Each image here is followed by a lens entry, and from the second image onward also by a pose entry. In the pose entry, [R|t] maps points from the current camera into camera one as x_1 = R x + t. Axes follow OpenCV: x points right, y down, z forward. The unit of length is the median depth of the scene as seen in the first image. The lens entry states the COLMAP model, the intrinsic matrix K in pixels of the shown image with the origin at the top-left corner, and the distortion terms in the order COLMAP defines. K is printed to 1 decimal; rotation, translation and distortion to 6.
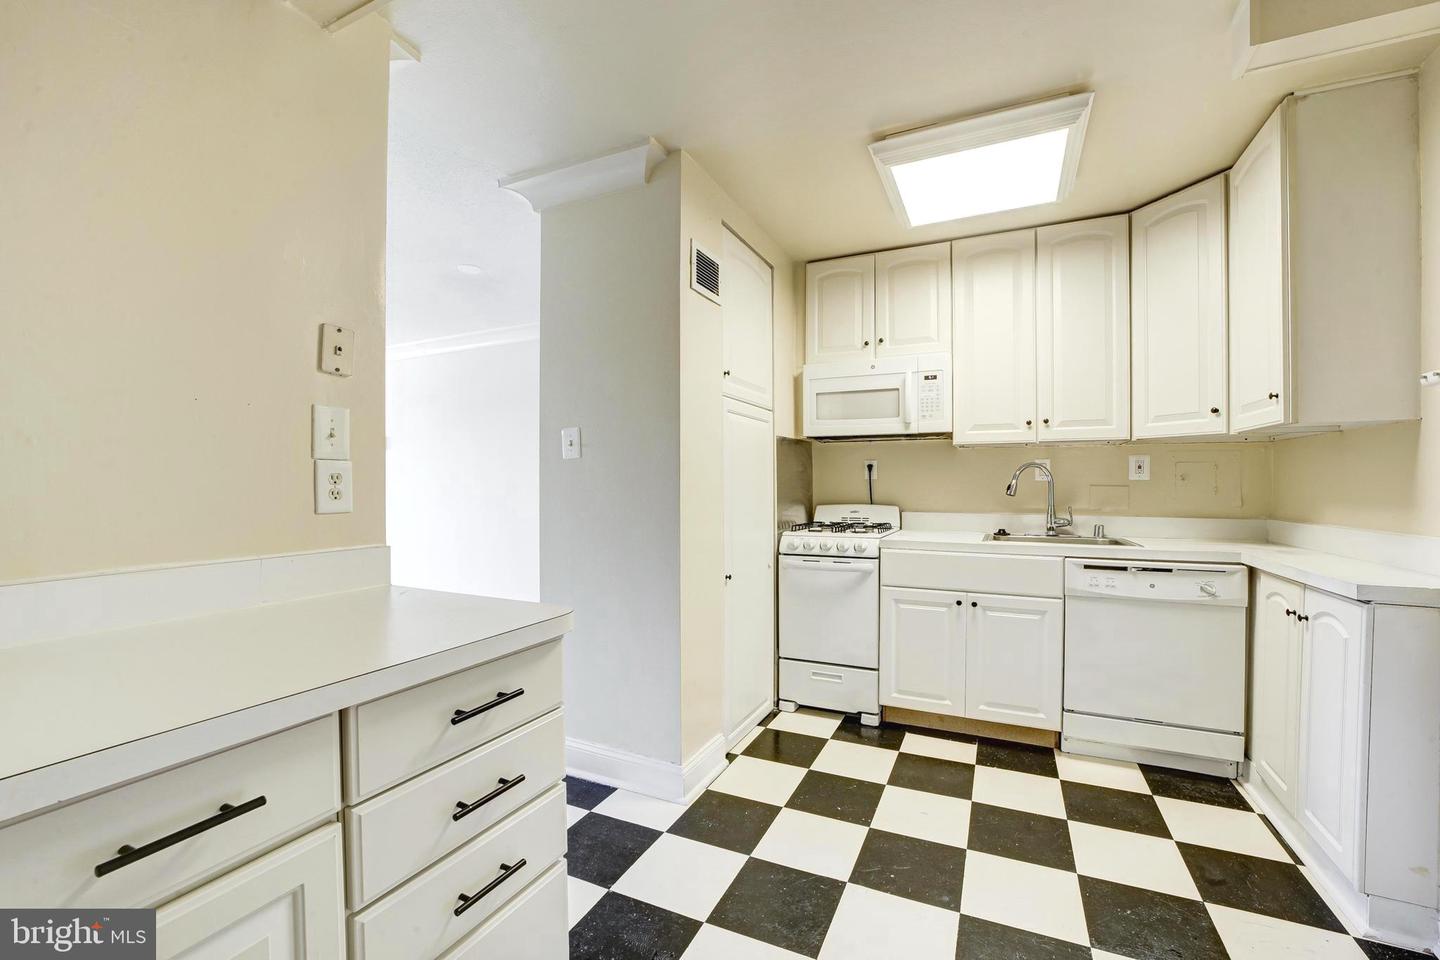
lens RADIAL K [[590.5, 0, 725.2], [0, 590.5, 477.4], [0, 0, 1]] dist [-0.021639, 0.000498]
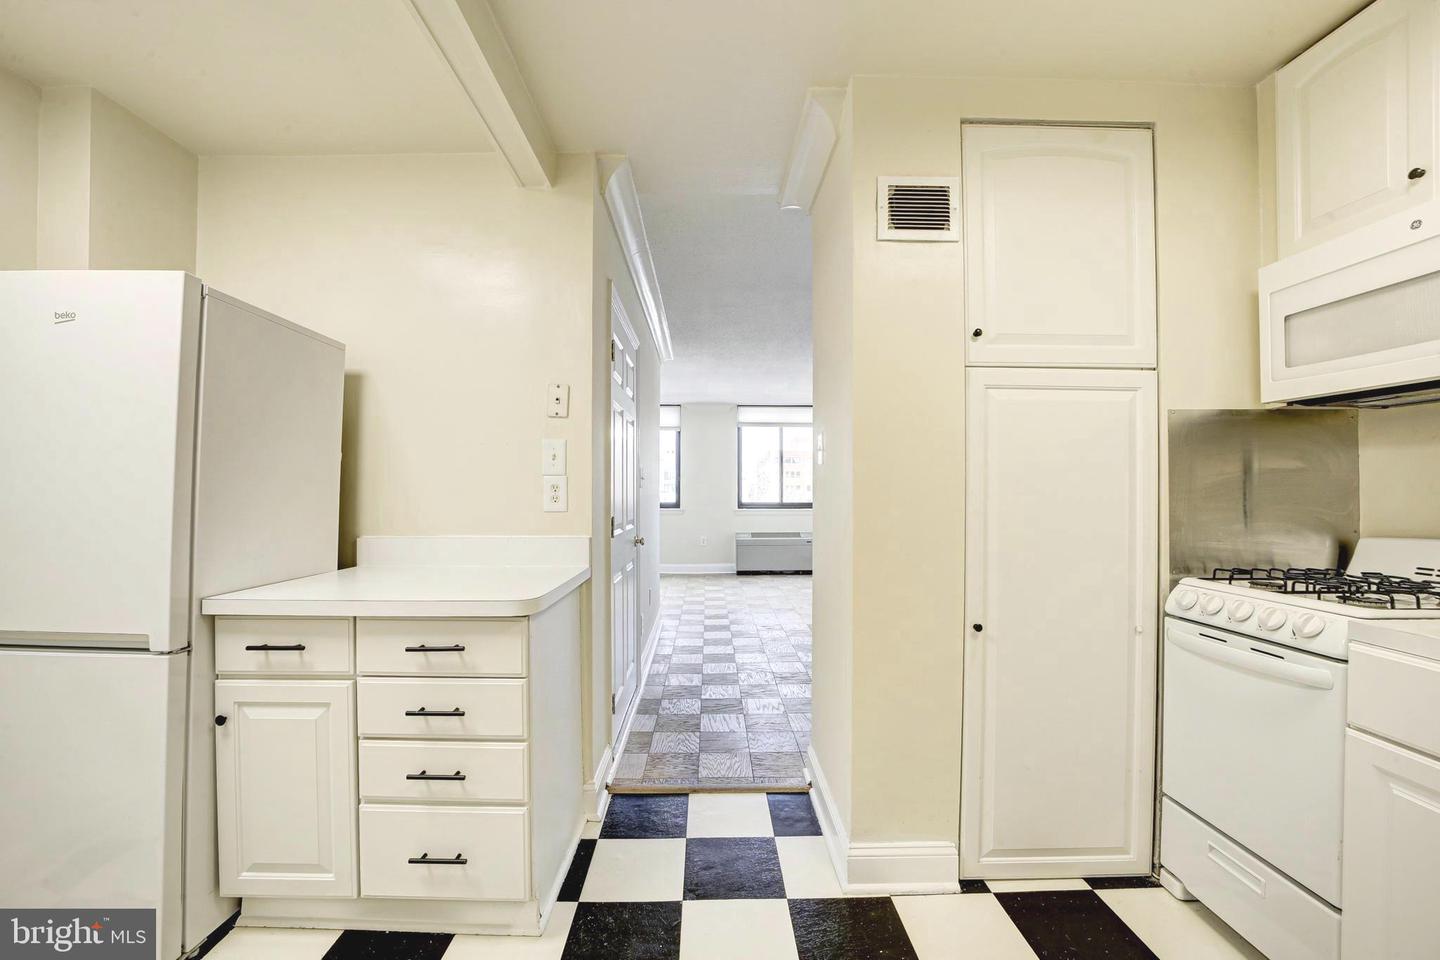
lens RADIAL K [[590.5, 0, 715.4], [0, 590.5, 489.9], [0, 0, 1]] dist [-0.021639, 0.000498]
pose [[0.433073, -0.006796, -0.901333, 0.418852], [0.005390, 0.999973, -0.004950, 0.007857], [0.901343, -0.002715, 0.433098, 0.361635]]
